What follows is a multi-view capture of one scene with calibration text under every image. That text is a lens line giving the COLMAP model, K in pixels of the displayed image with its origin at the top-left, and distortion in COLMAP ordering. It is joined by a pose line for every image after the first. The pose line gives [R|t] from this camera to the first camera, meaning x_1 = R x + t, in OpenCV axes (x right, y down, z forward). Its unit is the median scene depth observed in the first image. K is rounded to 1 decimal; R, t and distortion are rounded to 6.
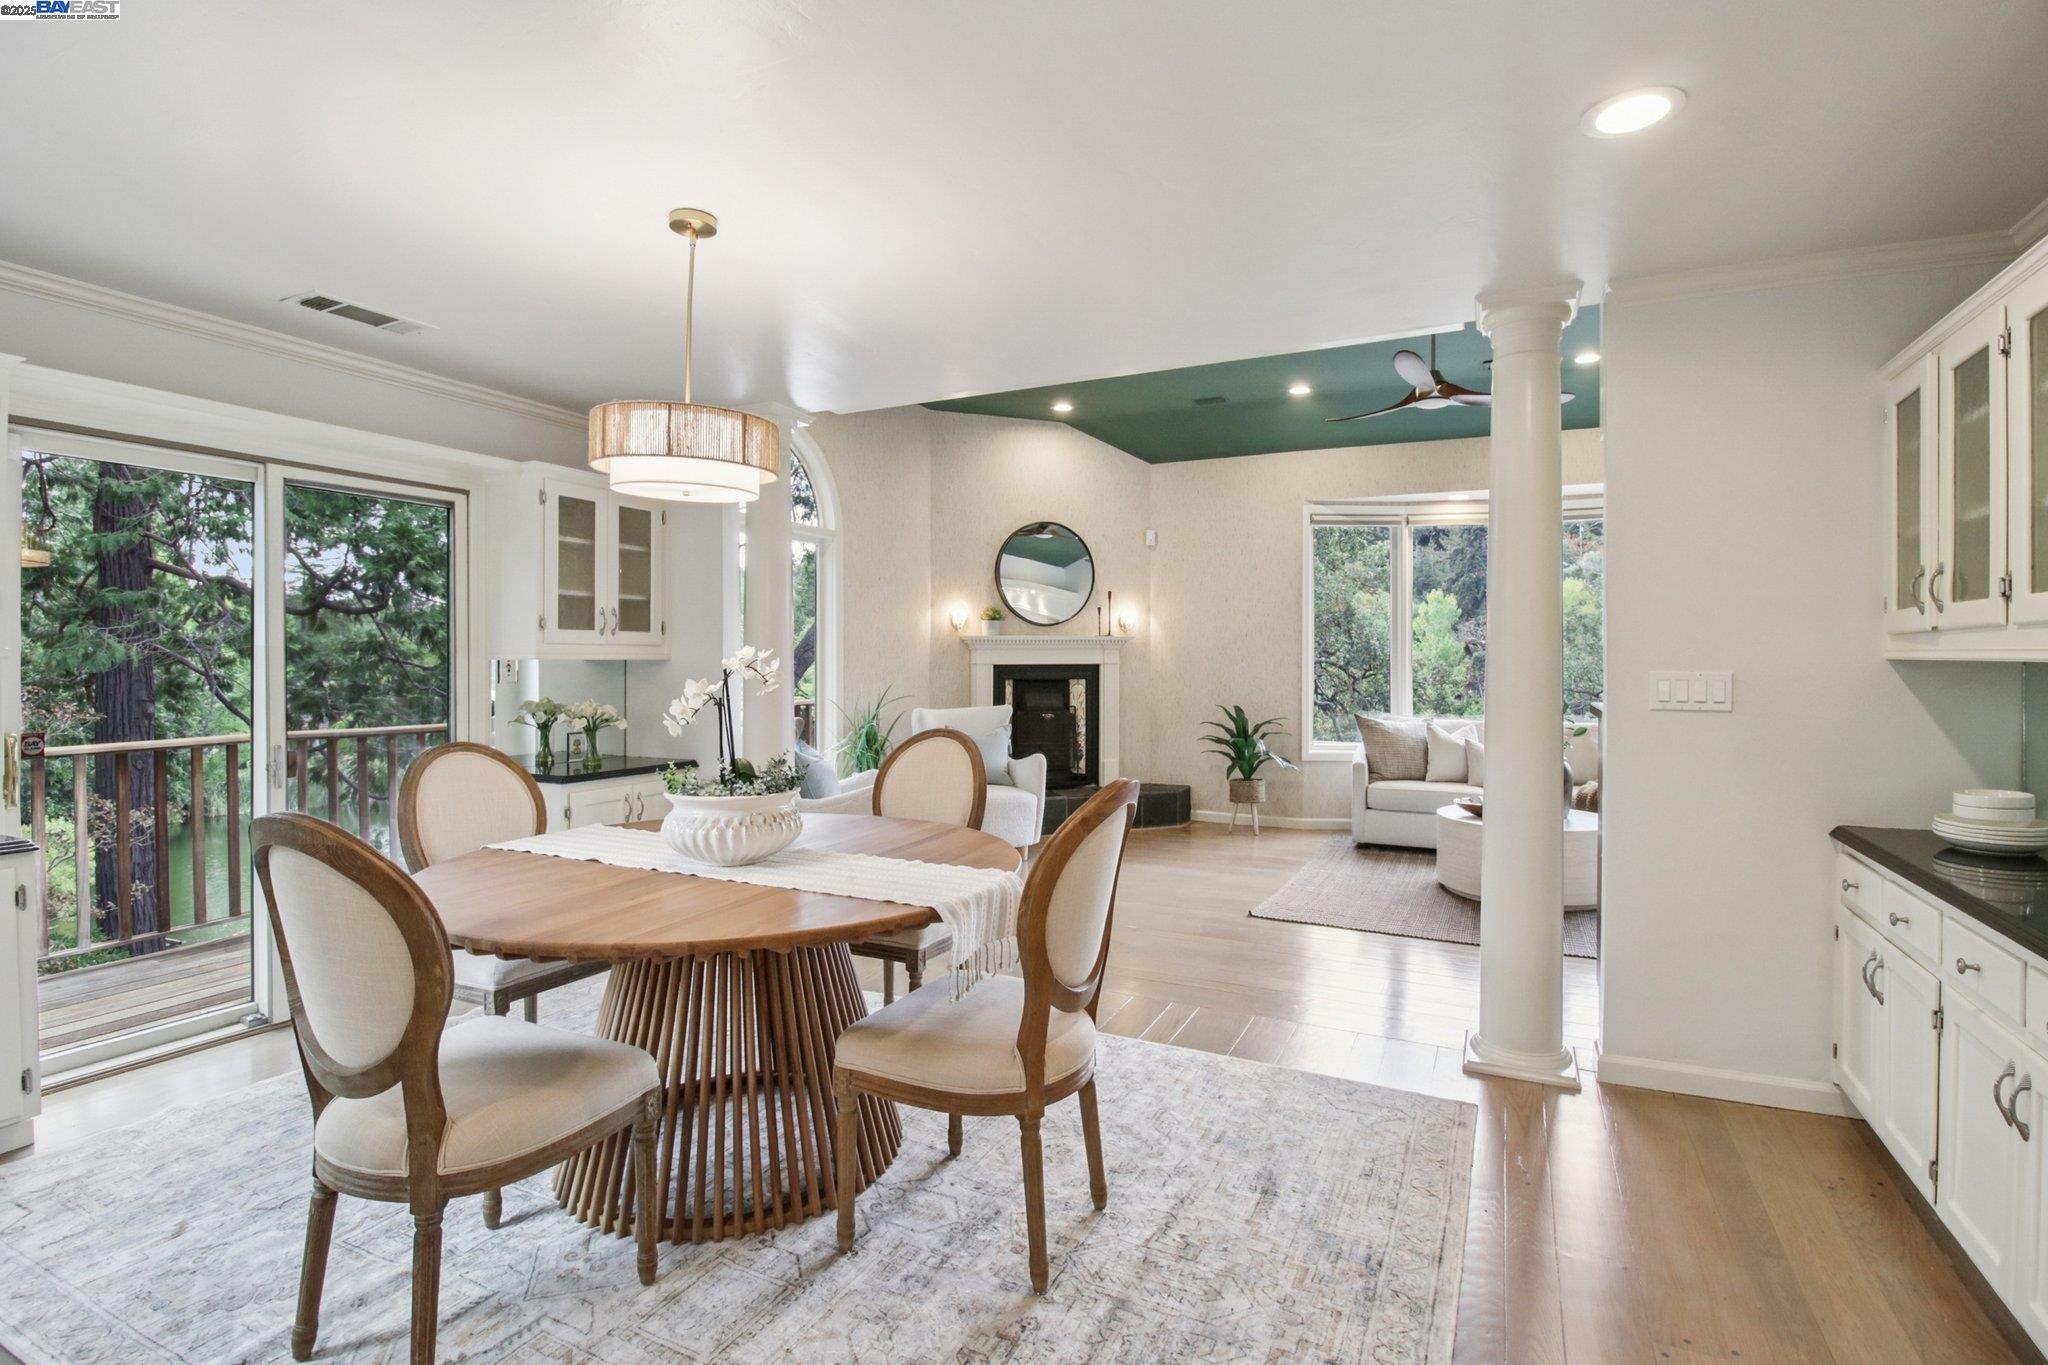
lens RADIAL K [[965.9, 0, 1030.4], [0, 965.9, 654.1], [0, 0, 1]] dist [0.003691, -0.015806]
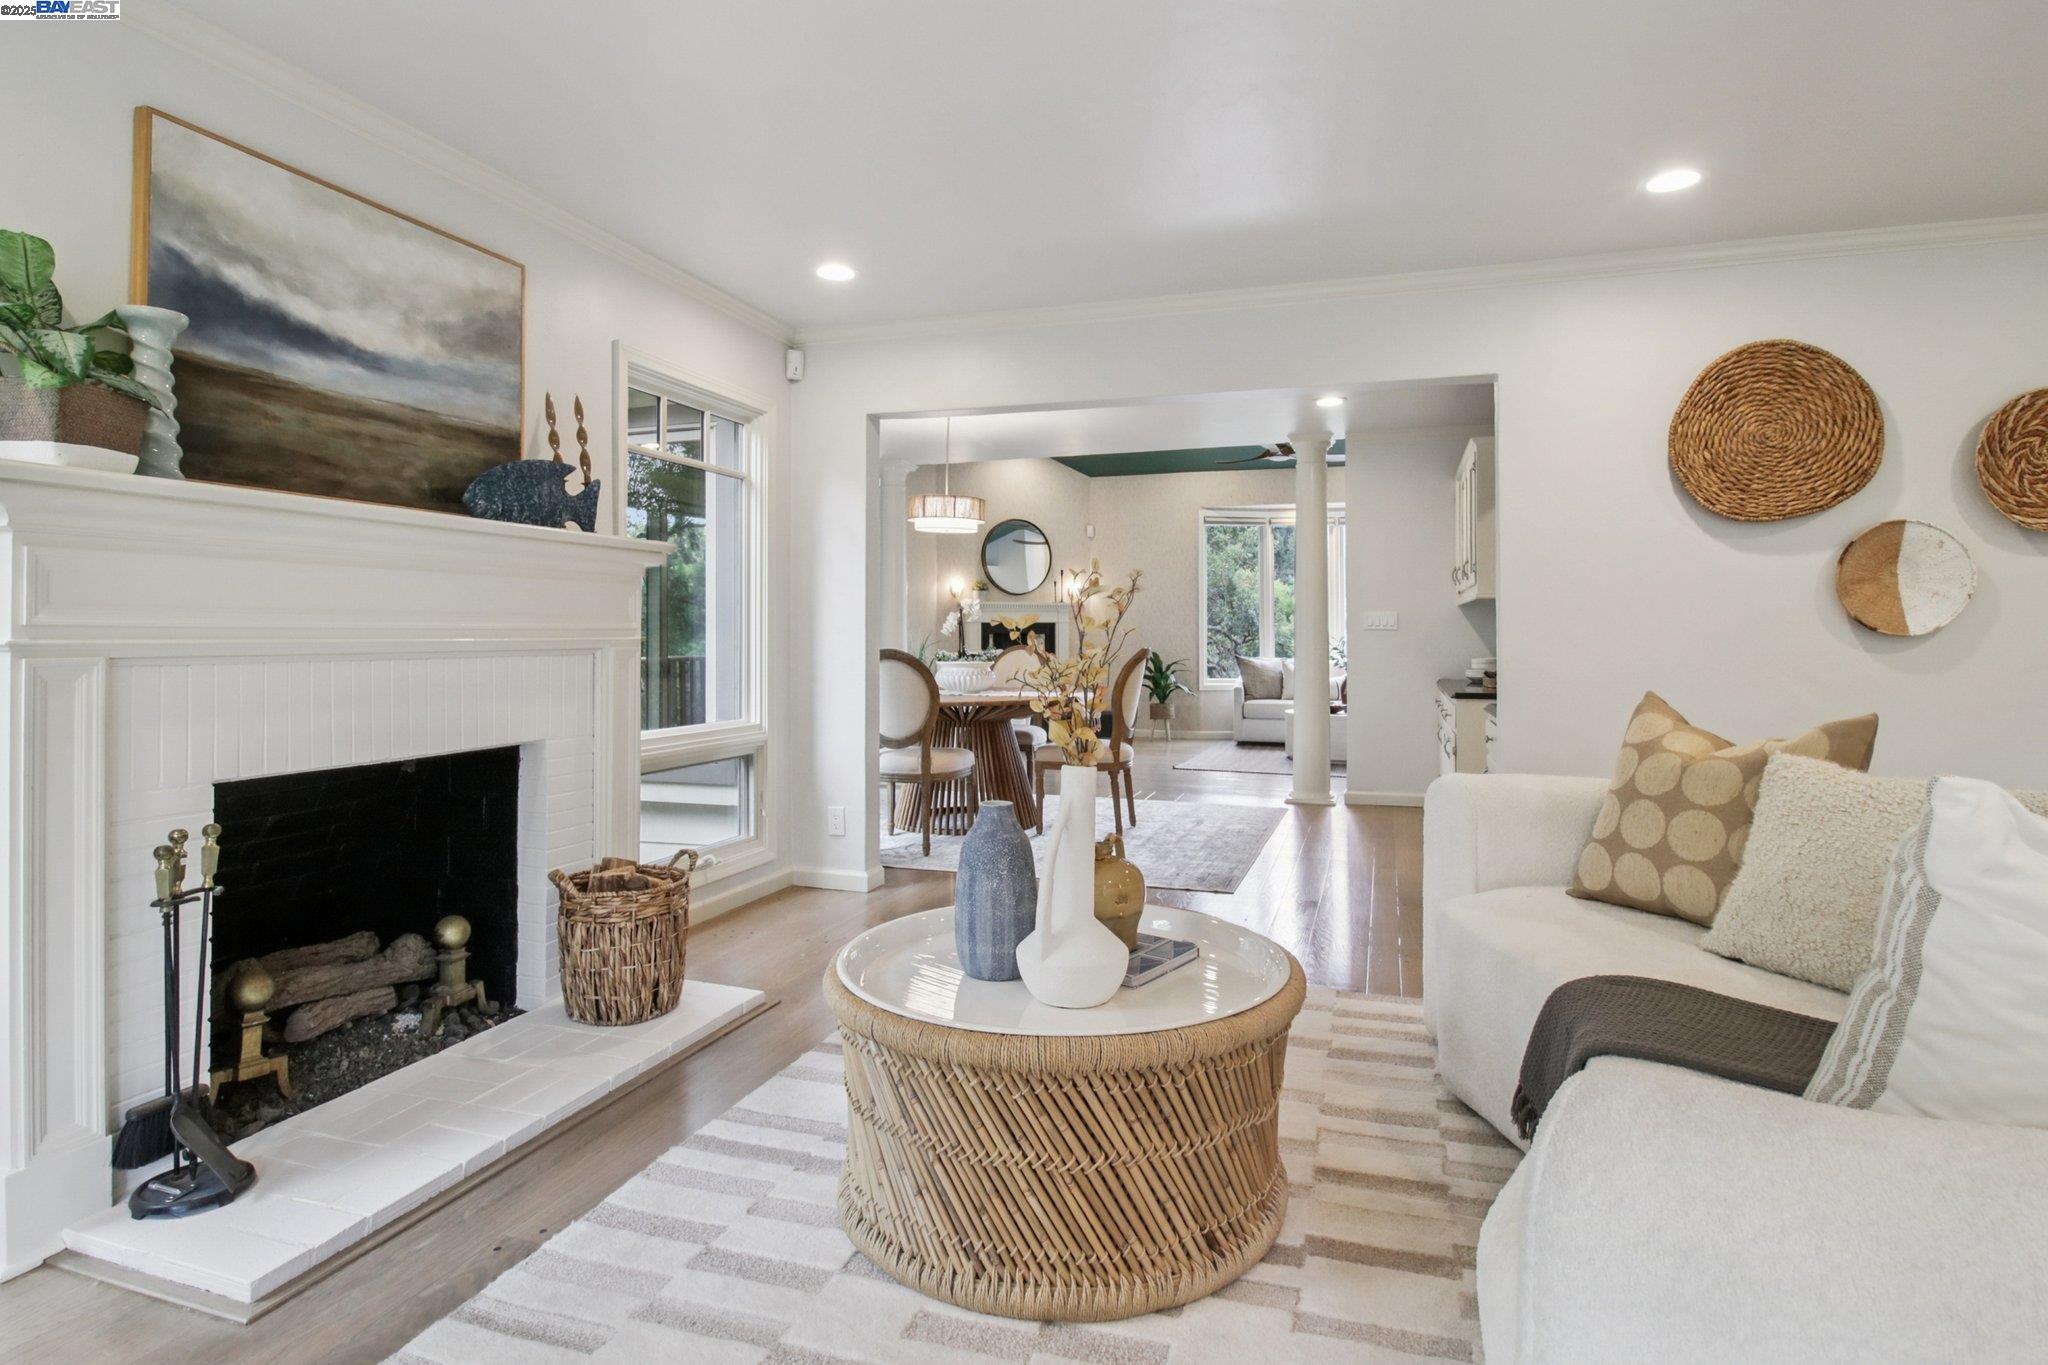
lens RADIAL K [[1065.9, 0, 1038.2], [0, 1065.9, 631.1], [0, 0, 1]] dist [-0.002216, -0.000550]
pose [[0.990367, -0.004060, 0.138405, -0.173833], [0.004547, 0.999985, -0.003201, 0.028413], [-0.138390, 0.003800, 0.990371, -0.530160]]
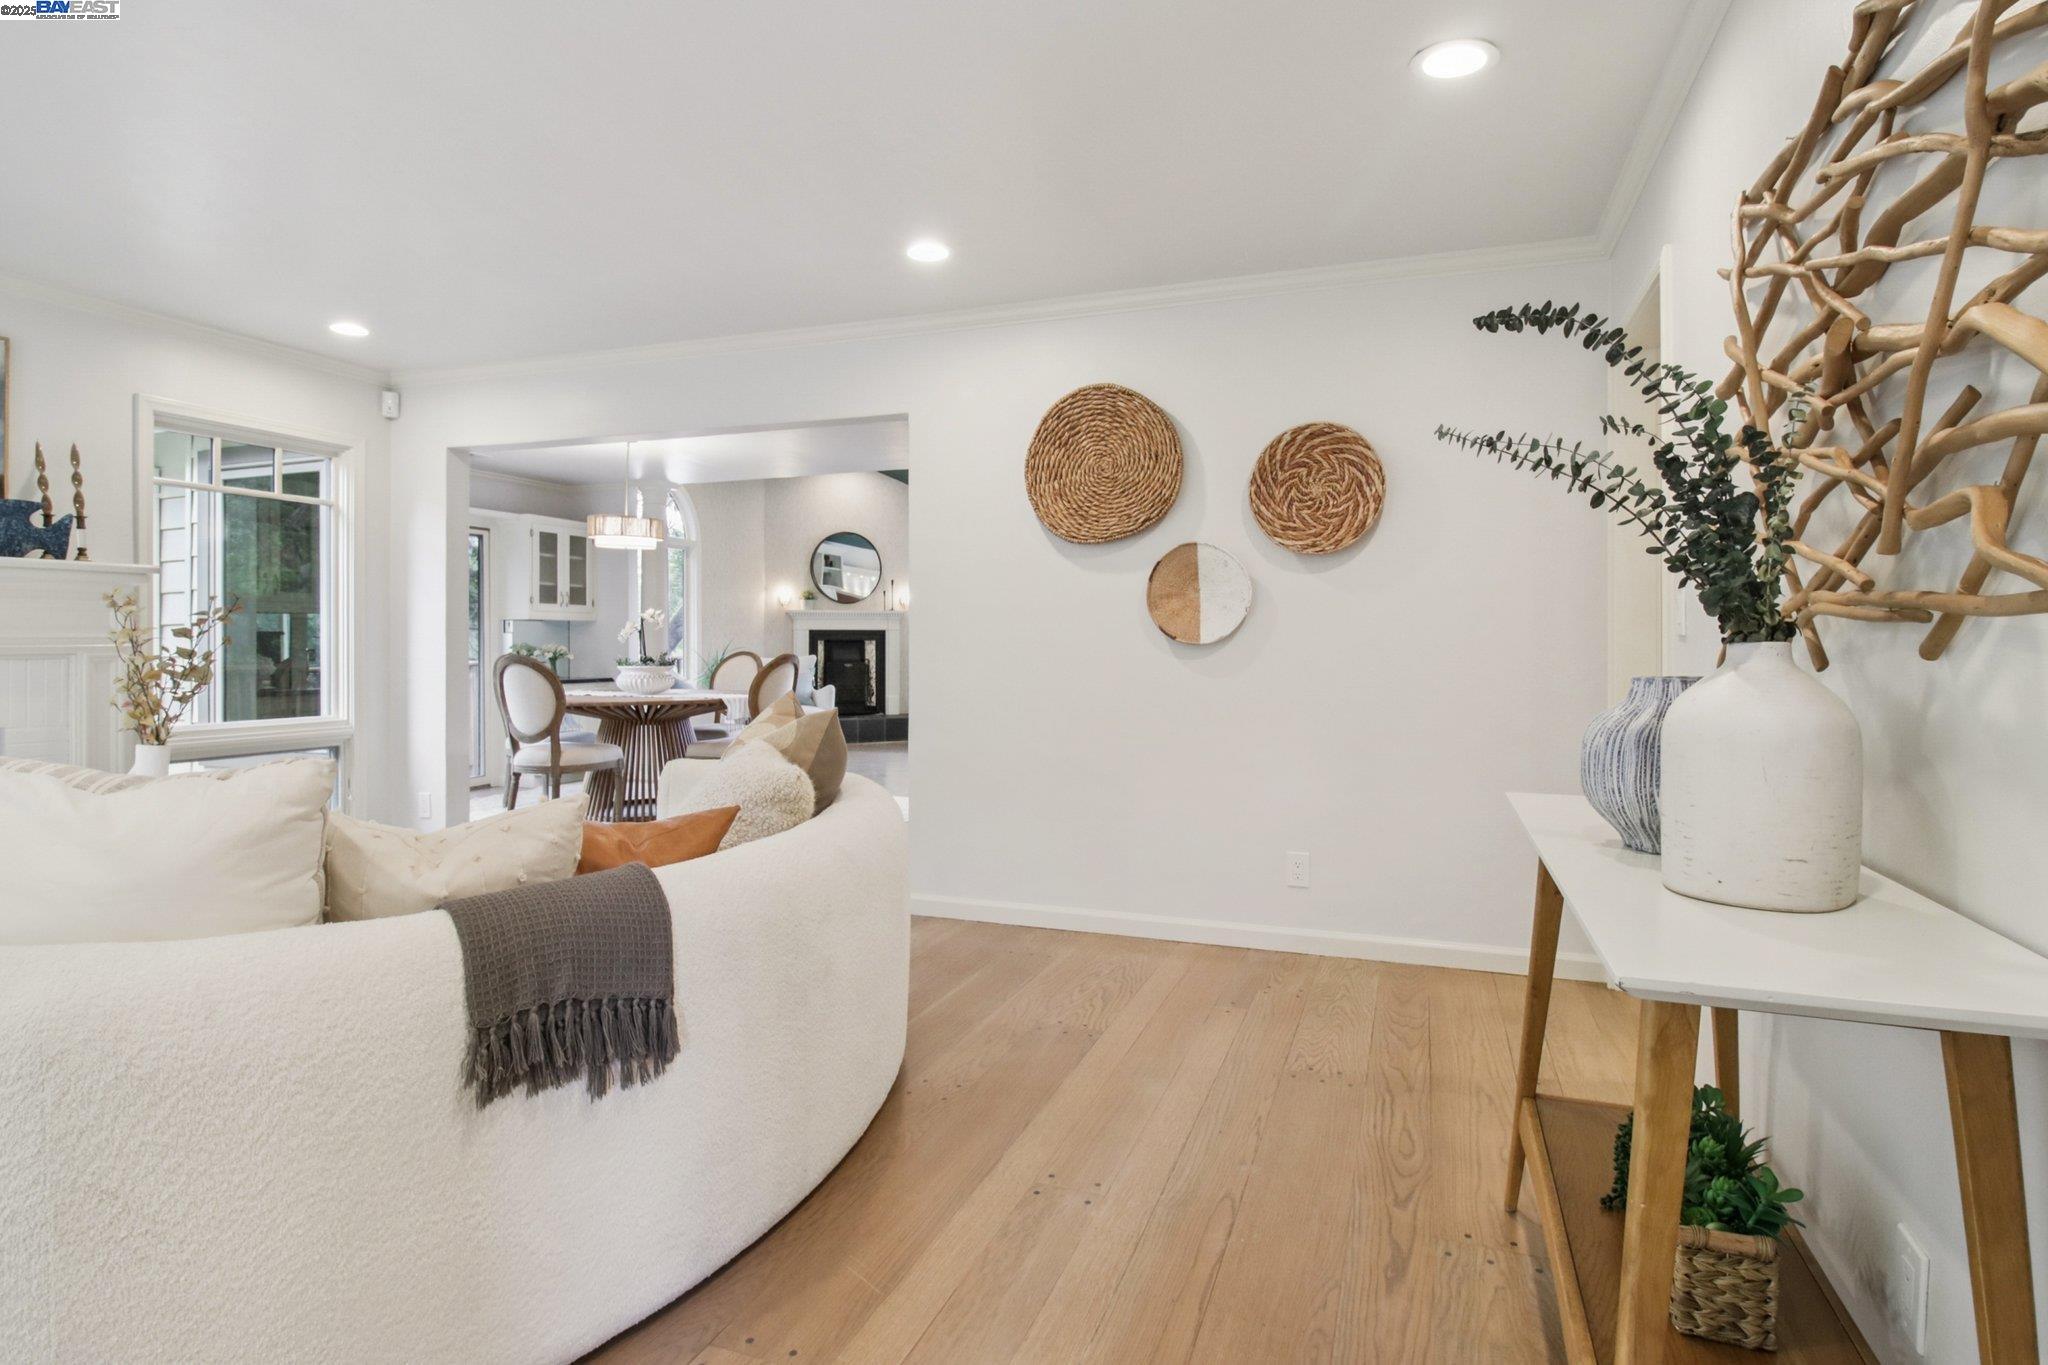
lens RADIAL K [[1054.4, 0, 1028.3], [0, 1054.4, 645.3], [0, 0, 1]] dist [0.030593, -0.040426]
pose [[0.995961, -0.004457, 0.089678, 0.154127], [0.004044, 0.999980, 0.004790, 0.028516], [-0.089698, -0.004408, 0.995959, -0.644410]]
